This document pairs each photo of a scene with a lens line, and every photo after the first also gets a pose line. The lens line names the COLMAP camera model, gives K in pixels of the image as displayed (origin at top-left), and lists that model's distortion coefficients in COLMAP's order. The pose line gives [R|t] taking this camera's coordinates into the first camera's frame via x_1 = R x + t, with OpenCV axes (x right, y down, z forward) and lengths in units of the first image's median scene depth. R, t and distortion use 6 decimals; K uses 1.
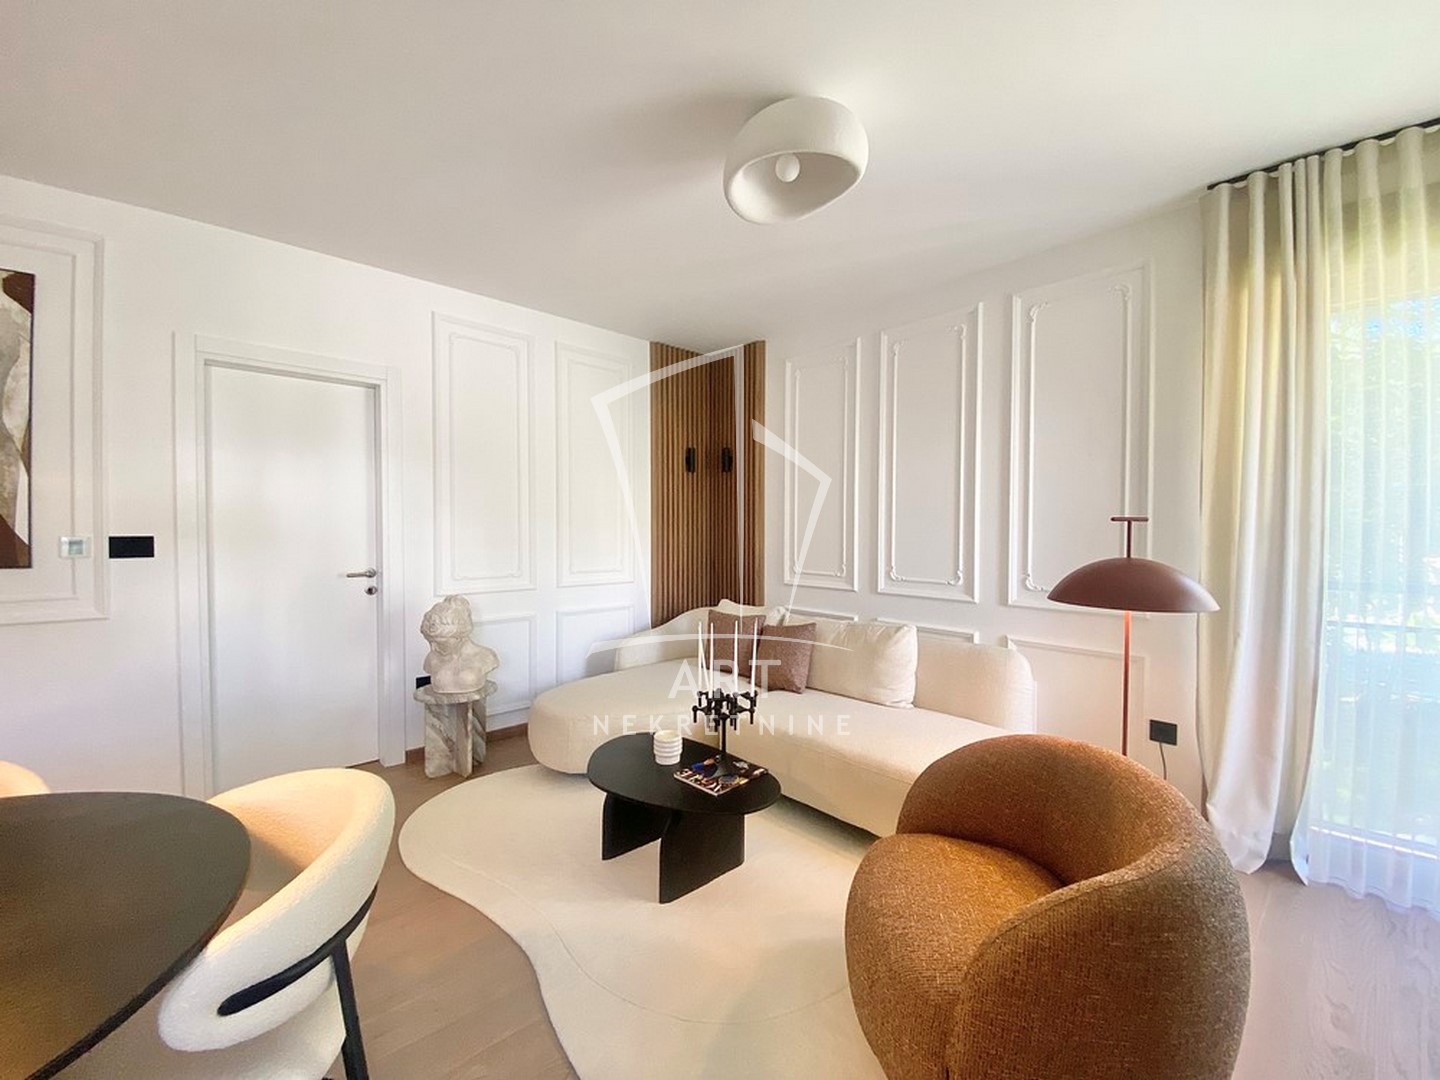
lens RADIAL K [[572.4, 0, 688.0], [0, 572.4, 540.2], [0, 0, 1]] dist [-0.000525, -0.014109]
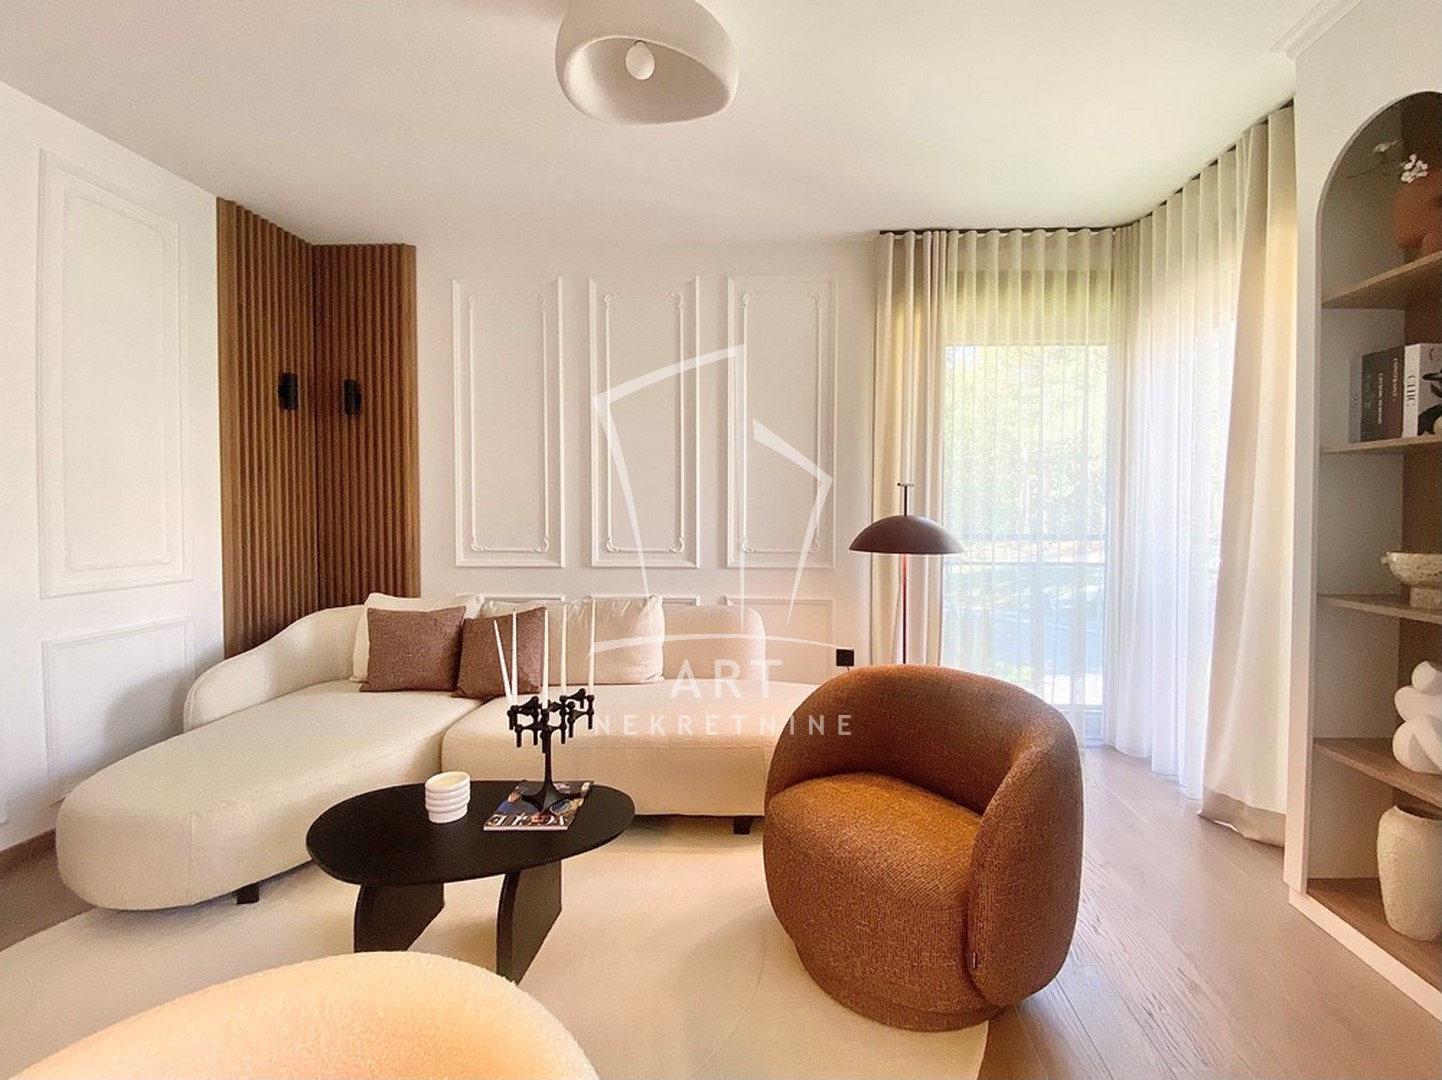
lens RADIAL K [[630.9, 0, 764.8], [0, 630.9, 522.1], [0, 0, 1]] dist [0.002457, -0.000058]
pose [[0.691604, -0.018574, 0.722038, -0.248752], [0.011068, 0.999824, 0.015119, 0.011398], [-0.722192, -0.002465, 0.691688, 0.138970]]
